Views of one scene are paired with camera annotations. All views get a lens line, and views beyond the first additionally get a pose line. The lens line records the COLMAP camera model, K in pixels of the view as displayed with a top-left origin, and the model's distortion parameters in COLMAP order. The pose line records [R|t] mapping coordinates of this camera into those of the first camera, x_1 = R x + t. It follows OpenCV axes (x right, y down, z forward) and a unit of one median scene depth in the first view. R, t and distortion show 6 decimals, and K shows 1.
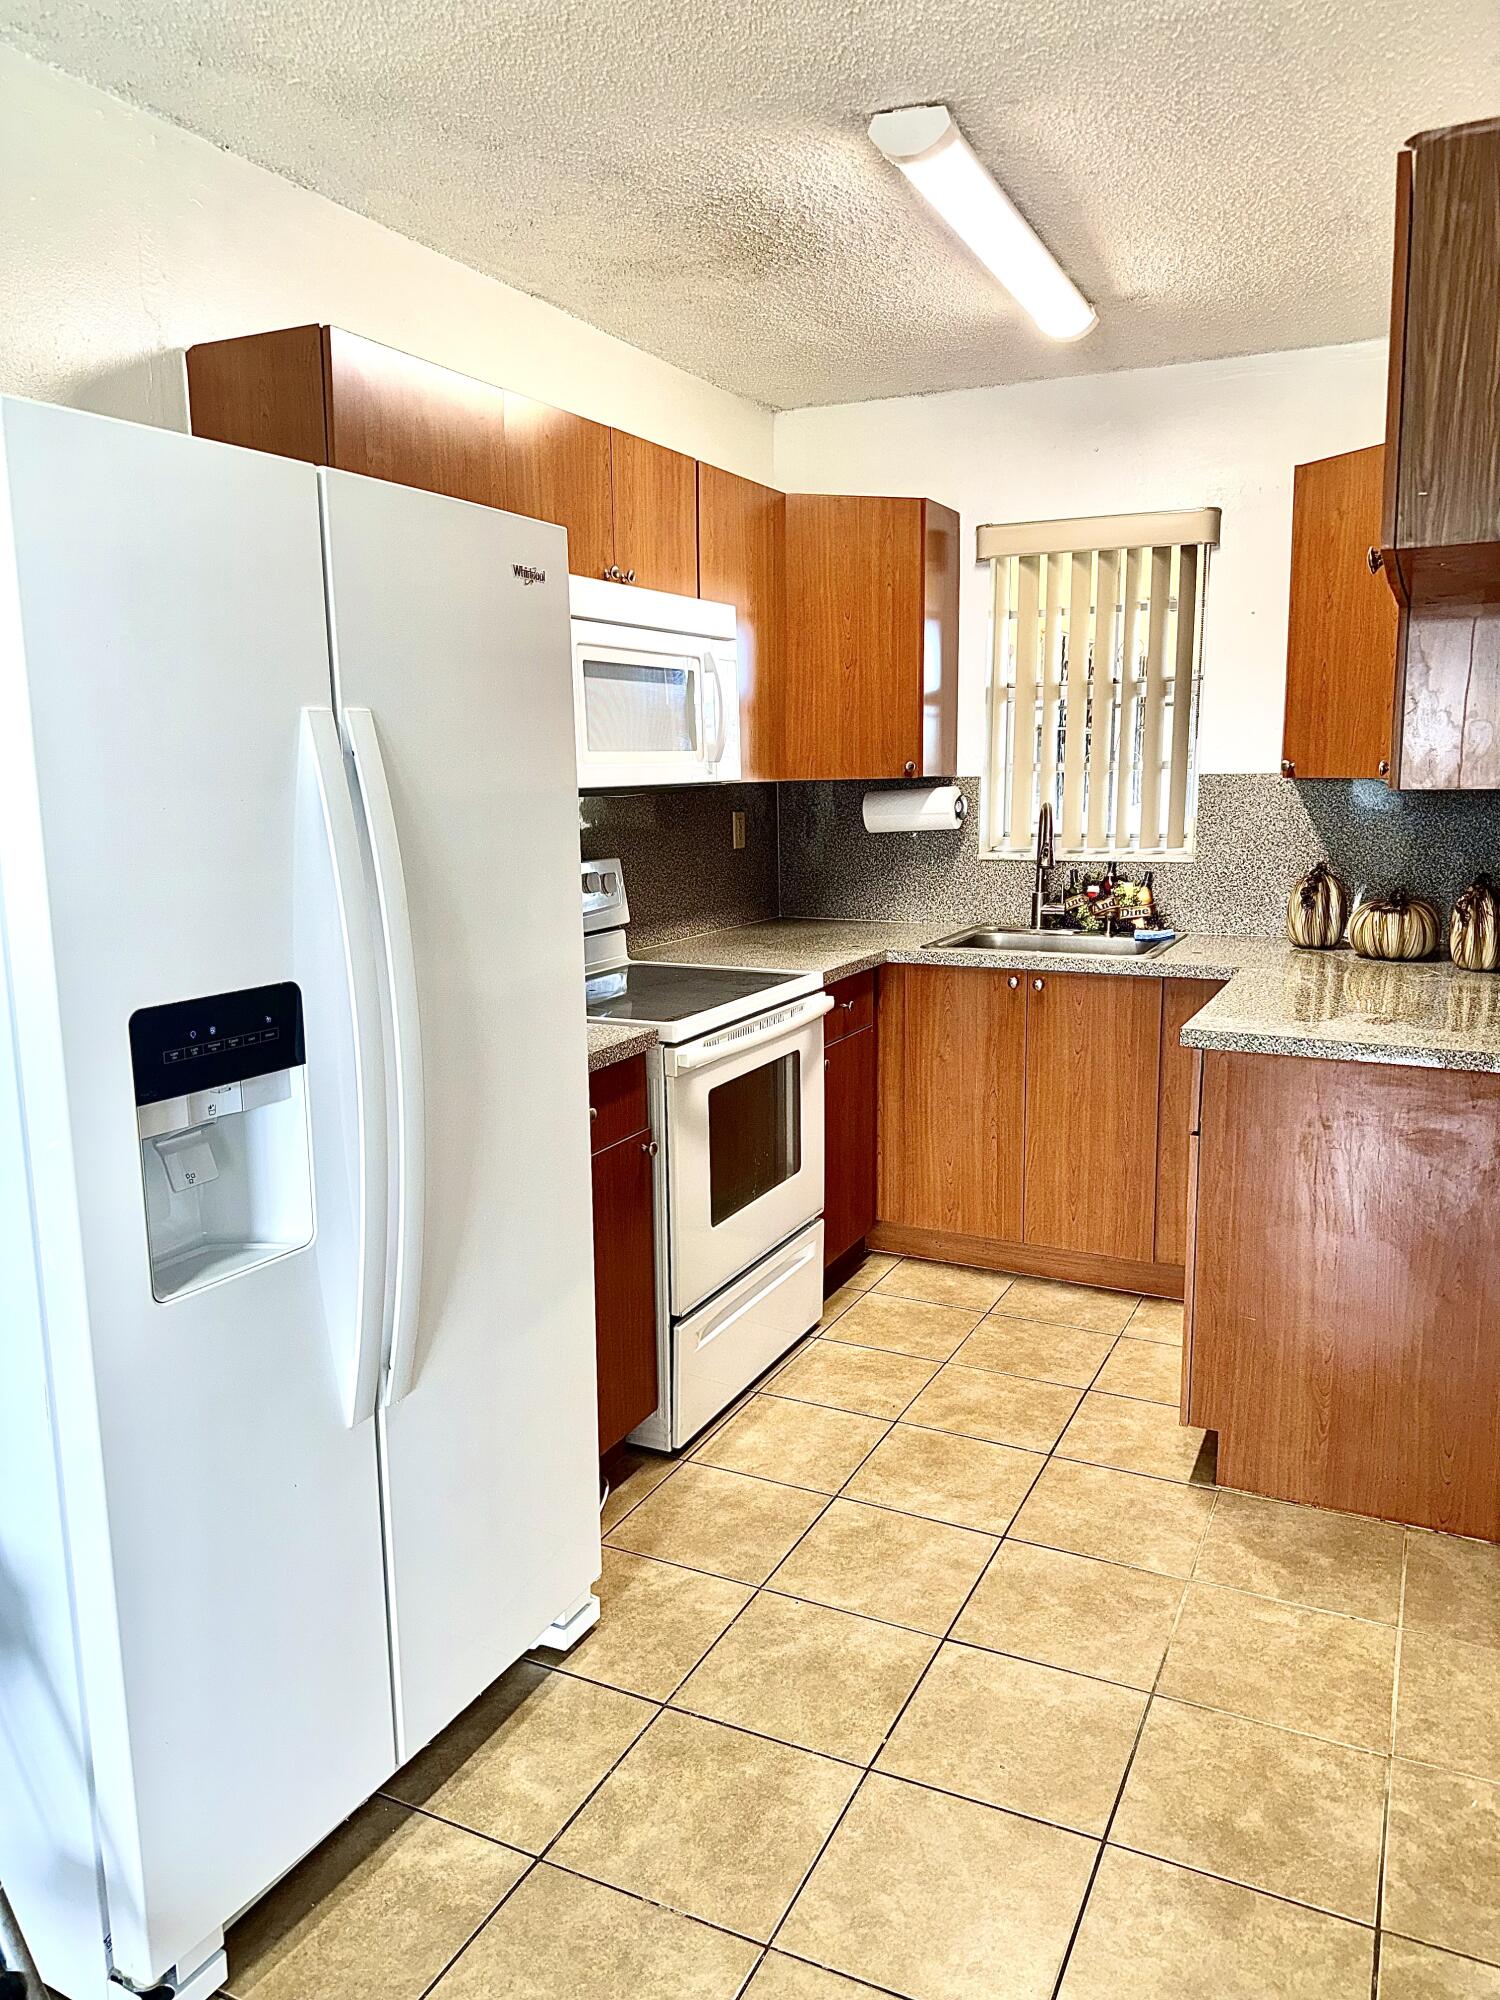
lens RADIAL K [[1390.8, 0, 750.0], [0, 1390.8, 1000.0], [0, 0, 1]] dist [0.104920, -0.165471]
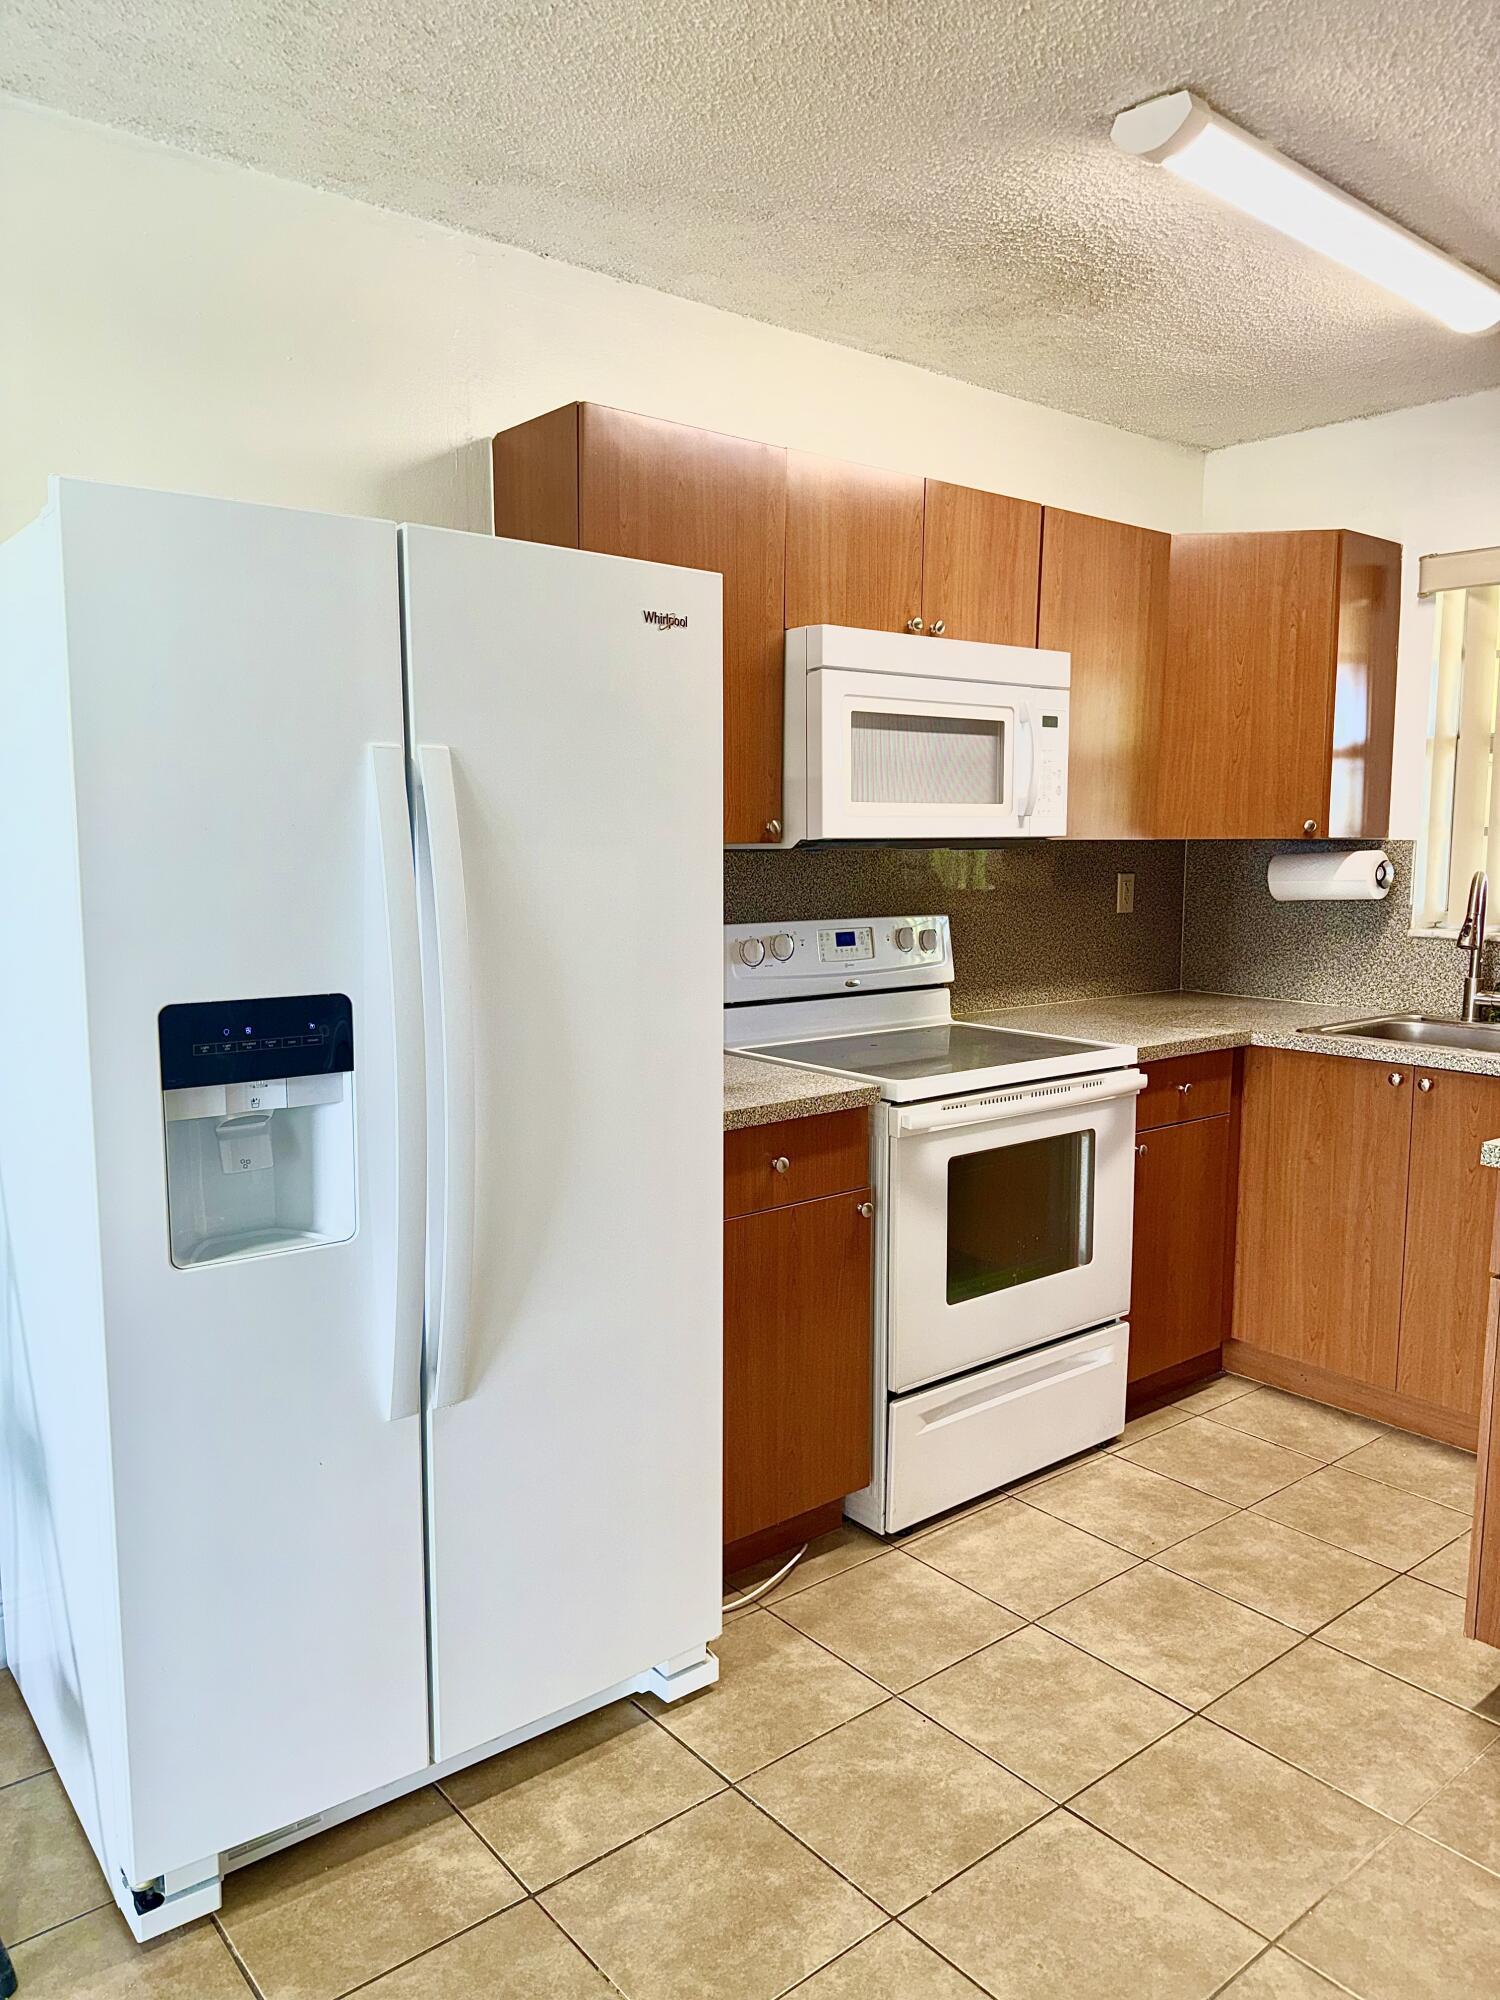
lens RADIAL K [[1408.6, 0, 782.0], [0, 1408.6, 1006.6], [0, 0, 1]] dist [0.049141, -0.049773]
pose [[0.913534, 0.065667, -0.401426, 0.239912], [-0.084322, 0.996018, -0.028962, -0.000027], [0.397926, 0.060307, 0.915433, 0.075347]]
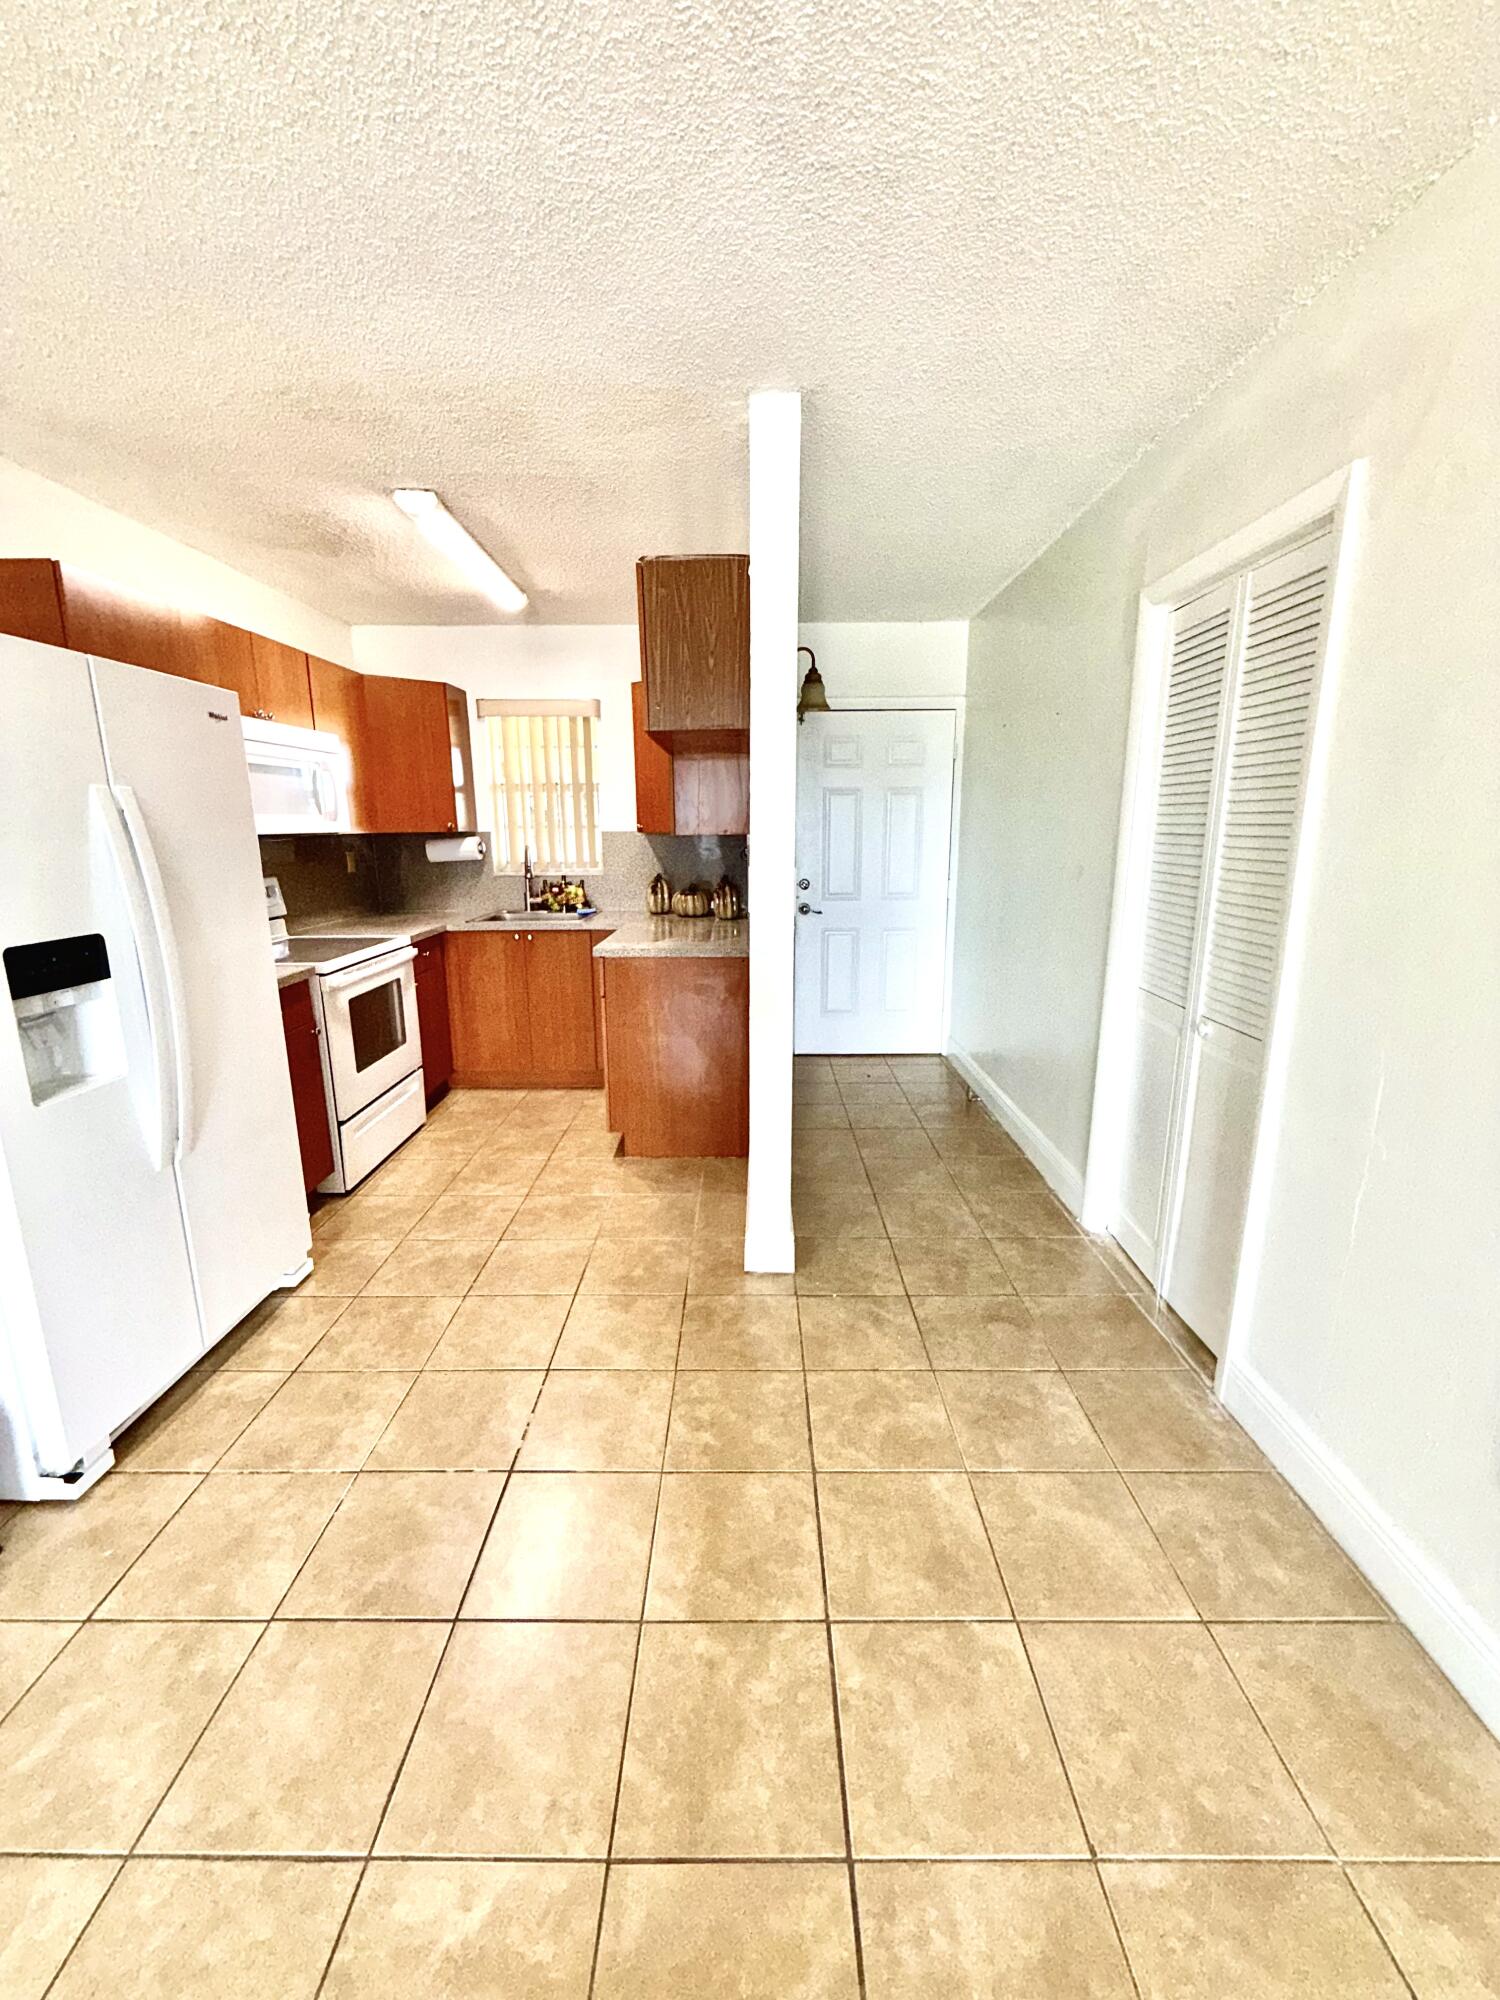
lens RADIAL K [[798.4, 0, 750.0], [0, 798.4, 1000.0], [0, 0, 1]] dist [0.000137, -0.000395]
pose [[0.898444, -0.087450, 0.430291, -0.006534], [0.069089, 0.995914, 0.058147, 0.040628], [-0.433618, -0.022514, 0.900816, -0.184658]]
